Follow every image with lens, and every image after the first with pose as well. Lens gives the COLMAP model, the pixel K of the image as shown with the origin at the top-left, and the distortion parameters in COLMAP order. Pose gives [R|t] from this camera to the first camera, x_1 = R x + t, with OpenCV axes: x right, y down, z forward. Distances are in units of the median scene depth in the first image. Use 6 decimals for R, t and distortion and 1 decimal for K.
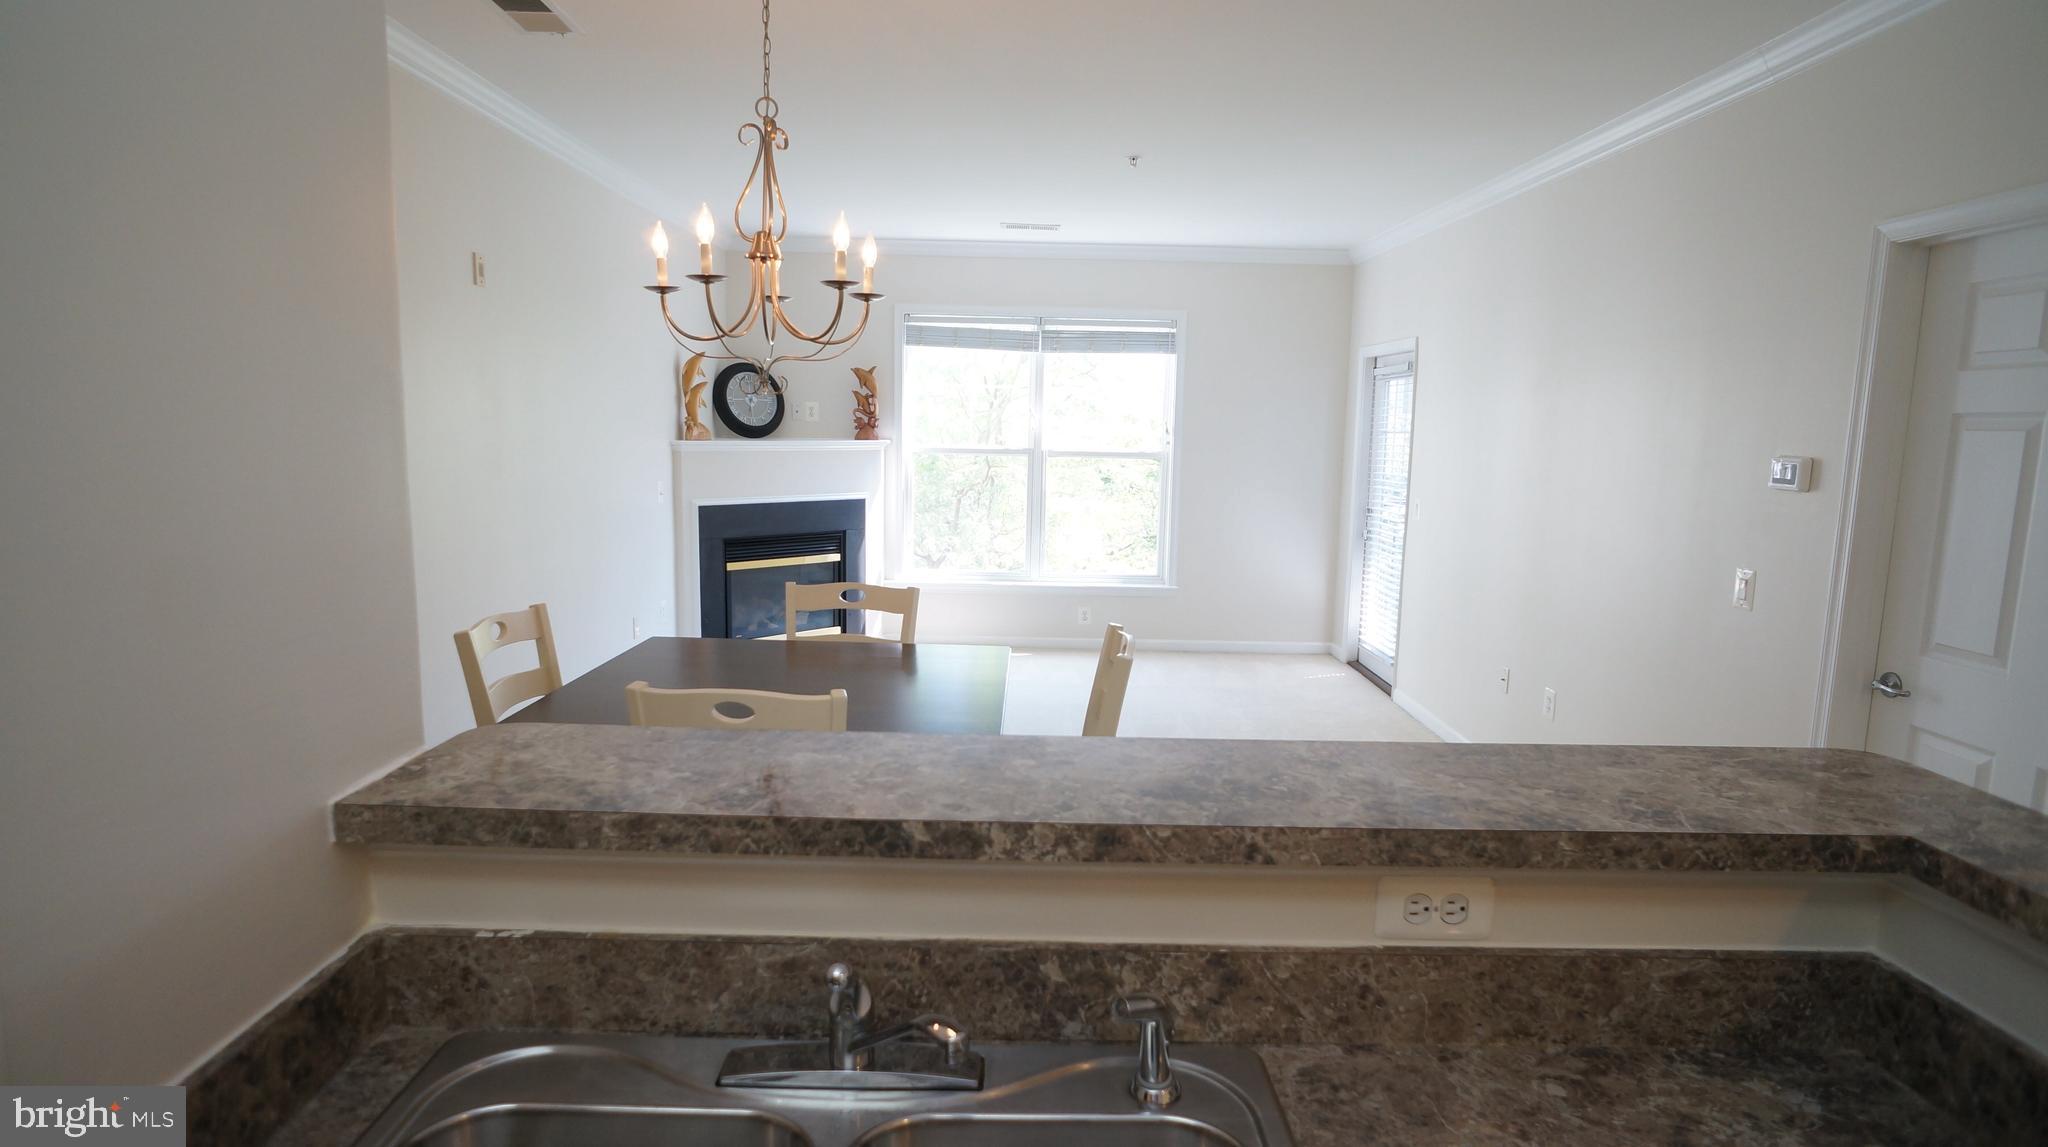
lens RADIAL K [[1078.6, 0, 1020.8], [0, 1078.6, 578.9], [0, 0, 1]] dist [-0.043833, 0.021525]
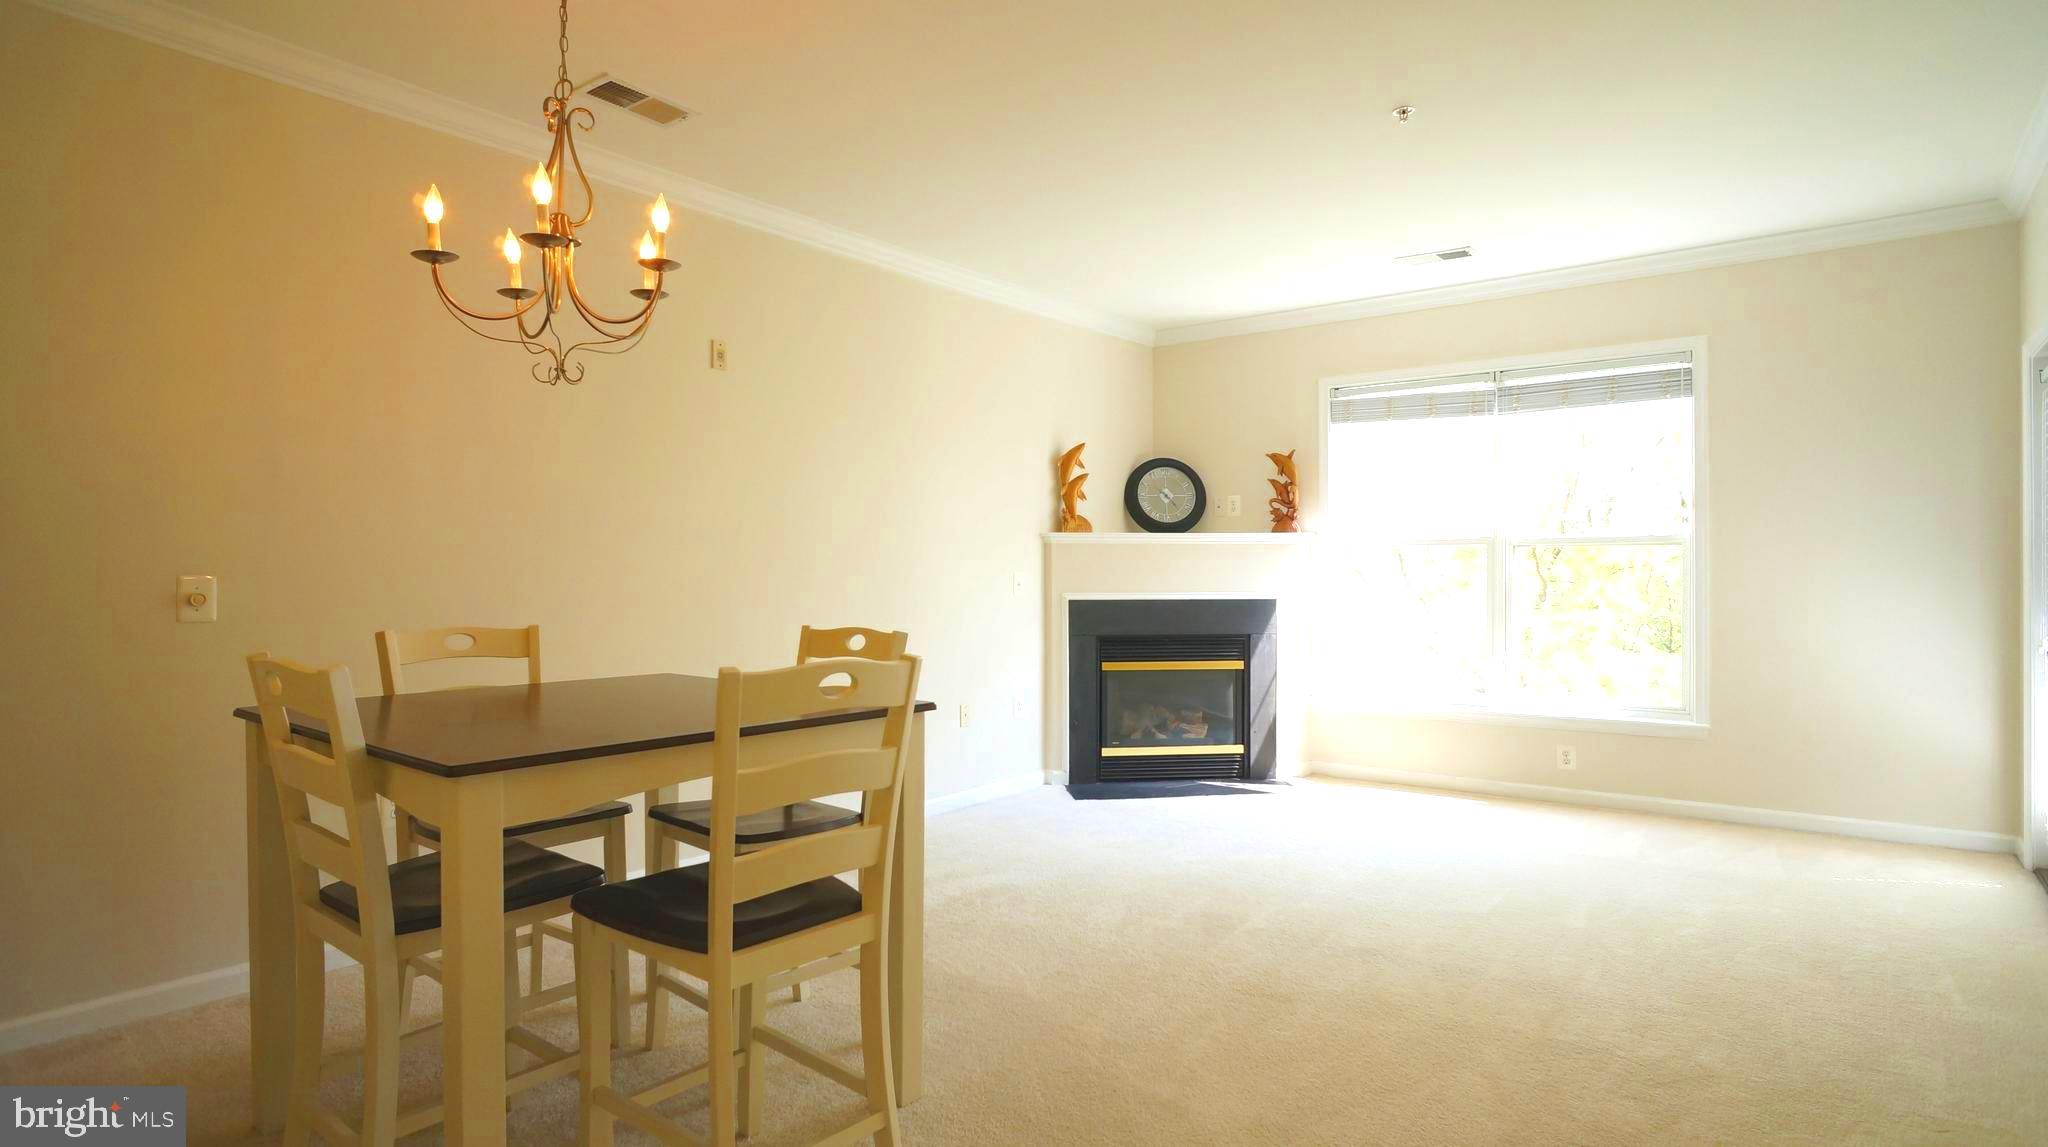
lens RADIAL K [[1078.6, 0, 1020.8], [0, 1078.6, 578.9], [0, 0, 1]] dist [-0.043833, 0.021525]
pose [[0.786537, -0.019962, -0.617221, 0.232253], [-0.069742, 0.990212, -0.120898, 0.029111], [0.613593, 0.138136, 0.777446, 0.196575]]
